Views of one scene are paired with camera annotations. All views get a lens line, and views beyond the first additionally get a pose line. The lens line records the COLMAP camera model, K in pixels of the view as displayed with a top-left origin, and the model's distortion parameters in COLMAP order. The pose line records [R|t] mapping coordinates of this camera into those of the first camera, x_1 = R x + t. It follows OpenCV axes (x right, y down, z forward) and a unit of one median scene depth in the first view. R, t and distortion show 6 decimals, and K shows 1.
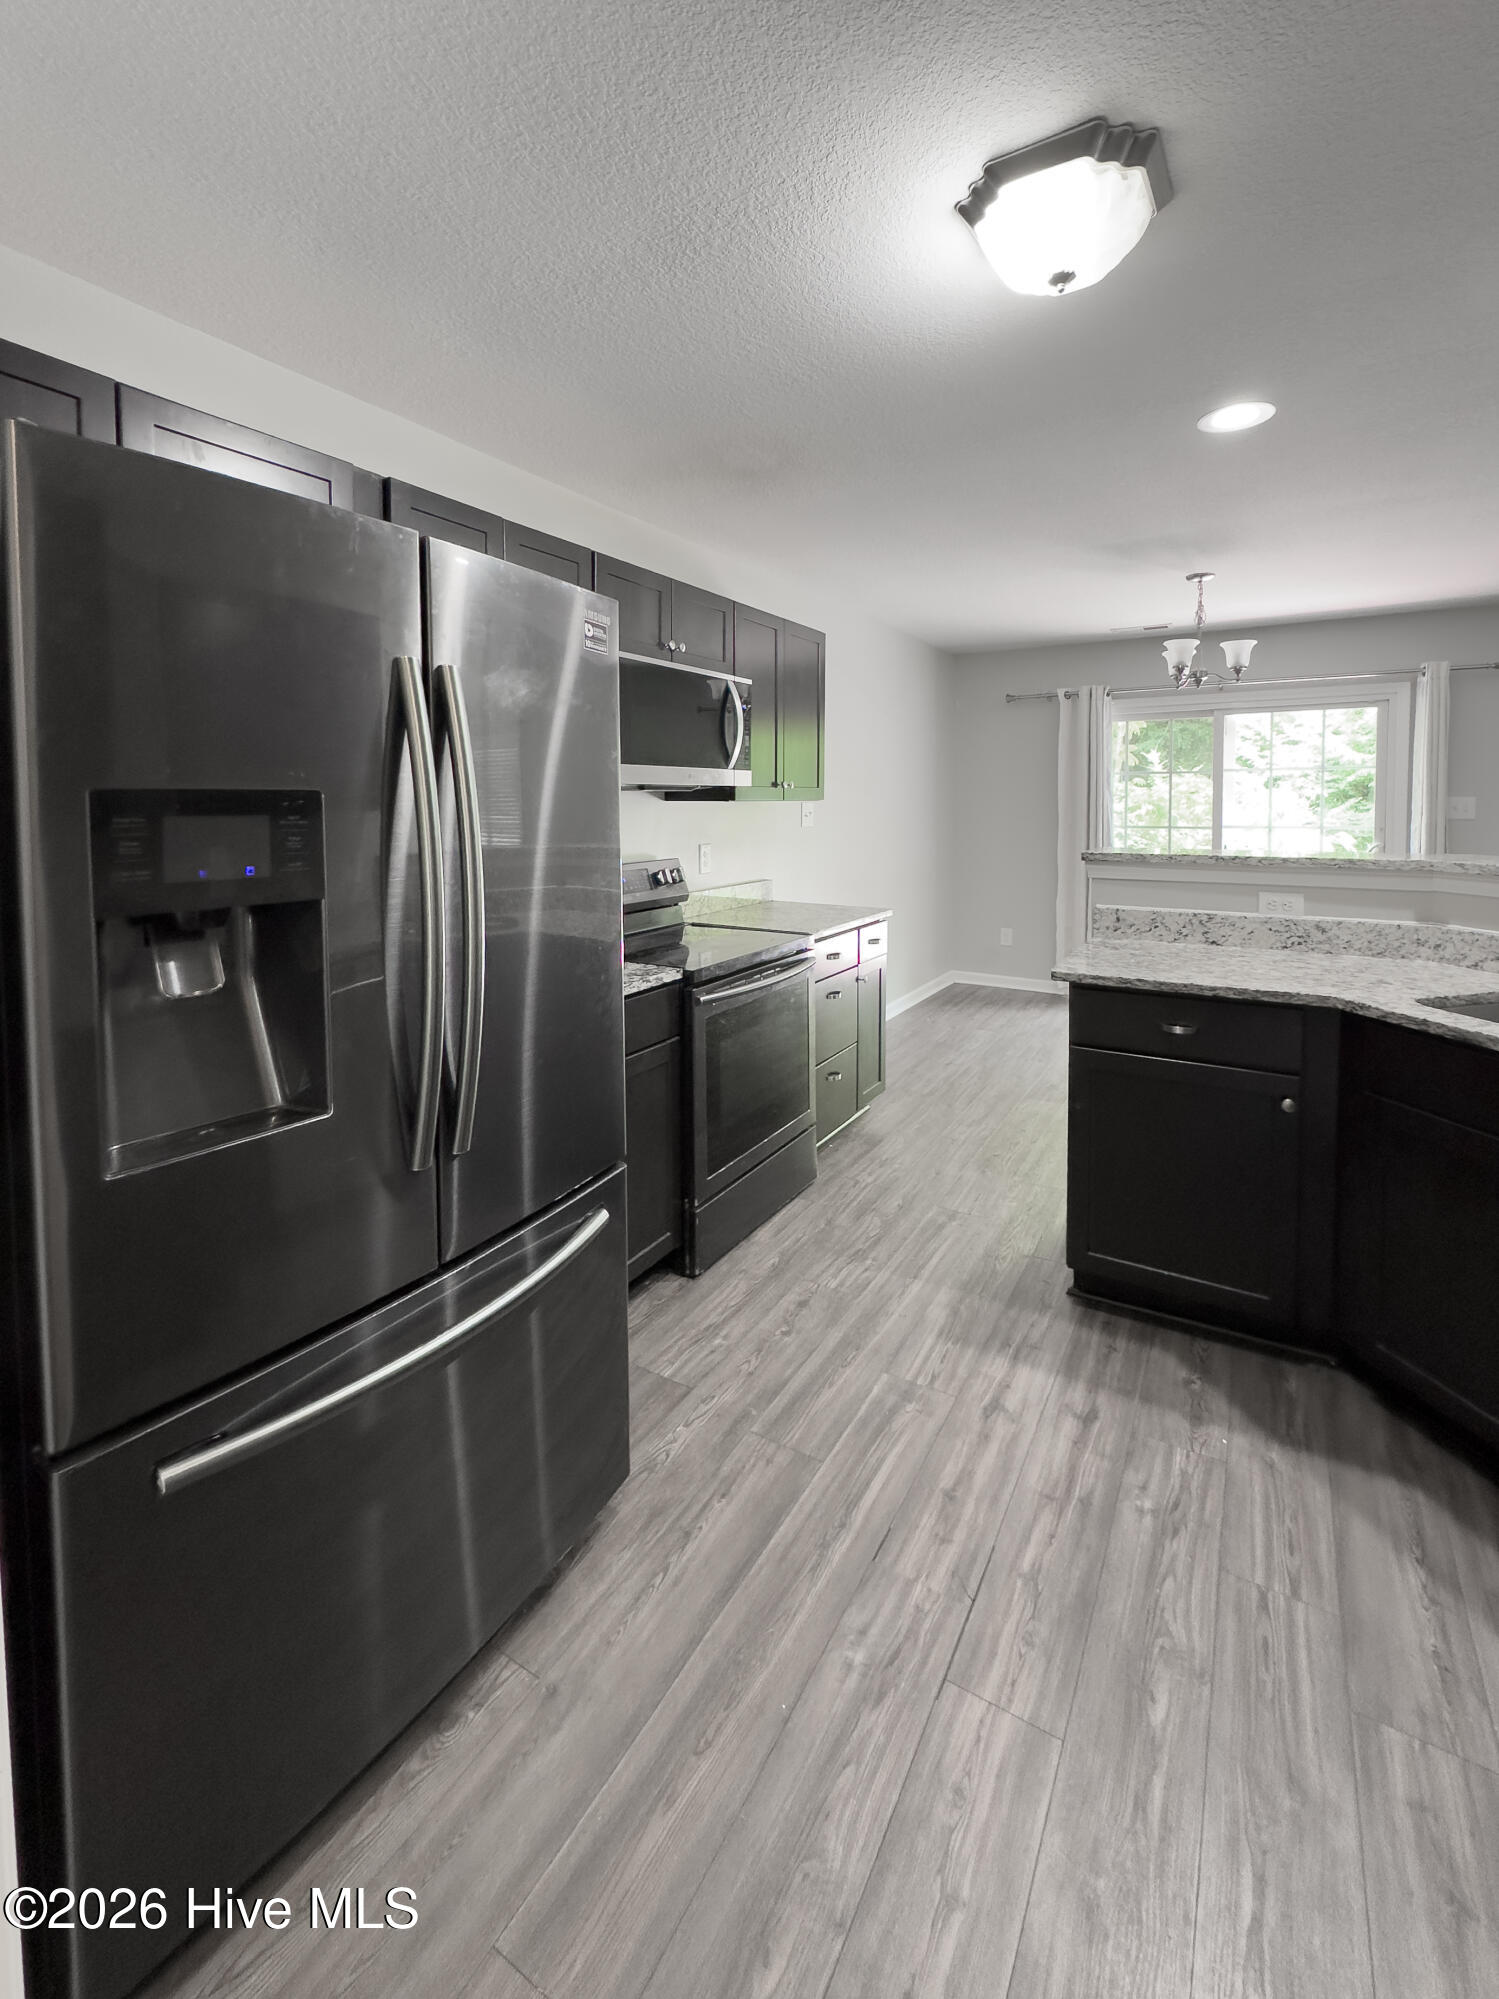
lens RADIAL K [[840.2, 0, 753.3], [0, 840.2, 997.8], [0, 0, 1]] dist [-0.001118, -0.000029]
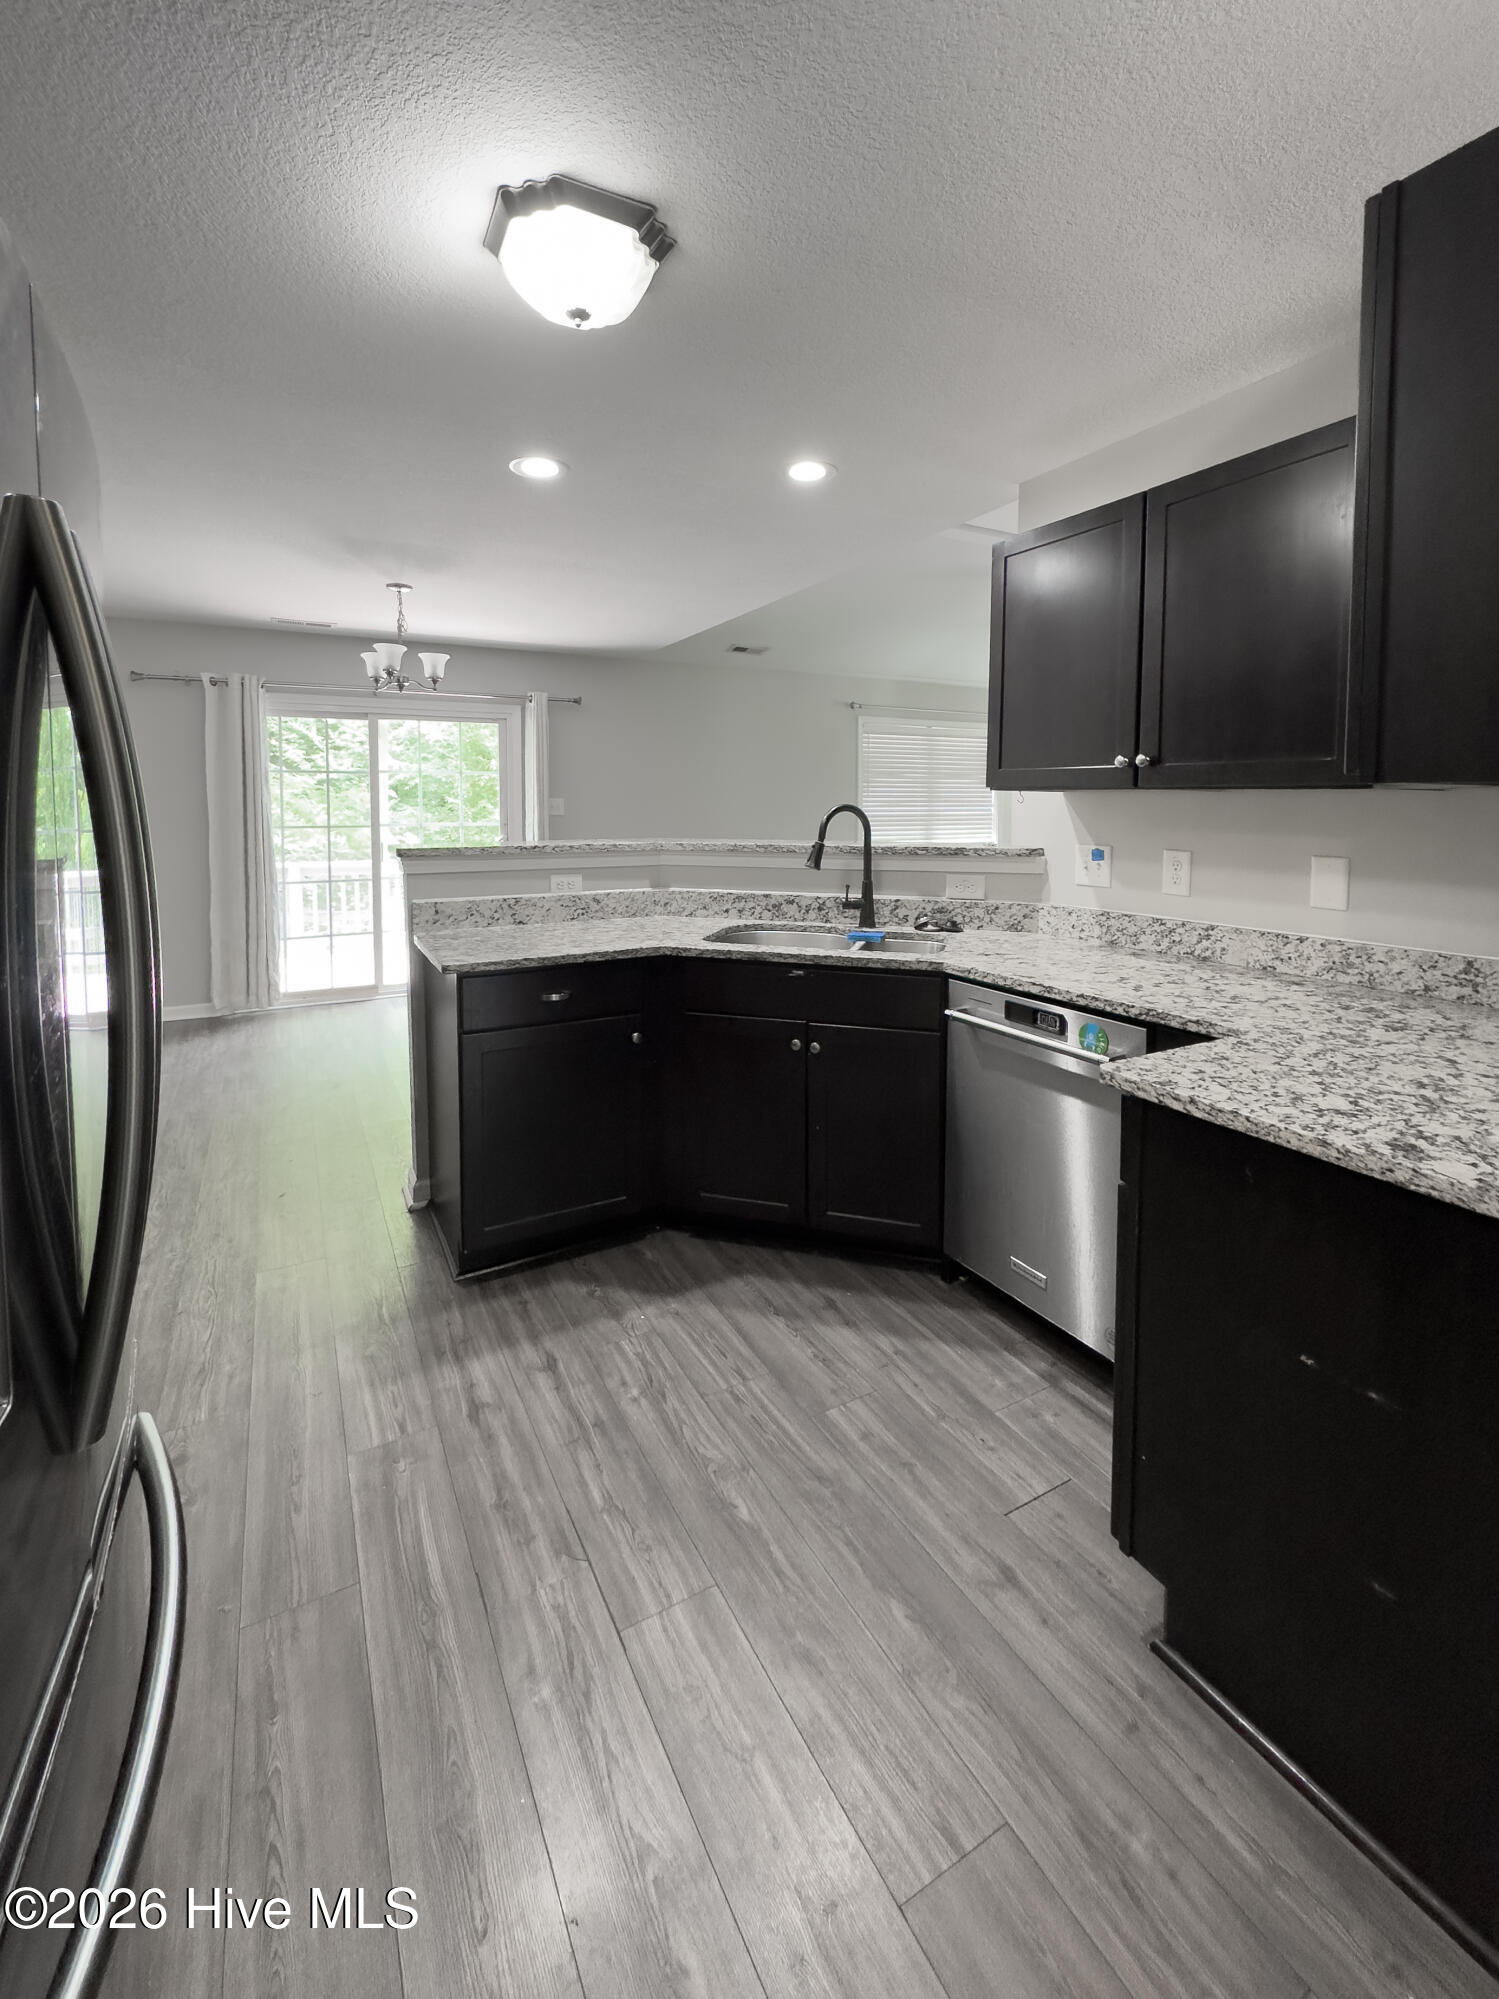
lens RADIAL K [[835.6, 0, 749.5], [0, 835.6, 999.5], [0, 0, 1]] dist [-0.002592, 0.000125]
pose [[0.509464, -0.192764, 0.838623, -0.303119], [0.192445, 0.975424, 0.107298, -0.029268], [-0.838696, 0.106725, 0.534039, 0.164163]]
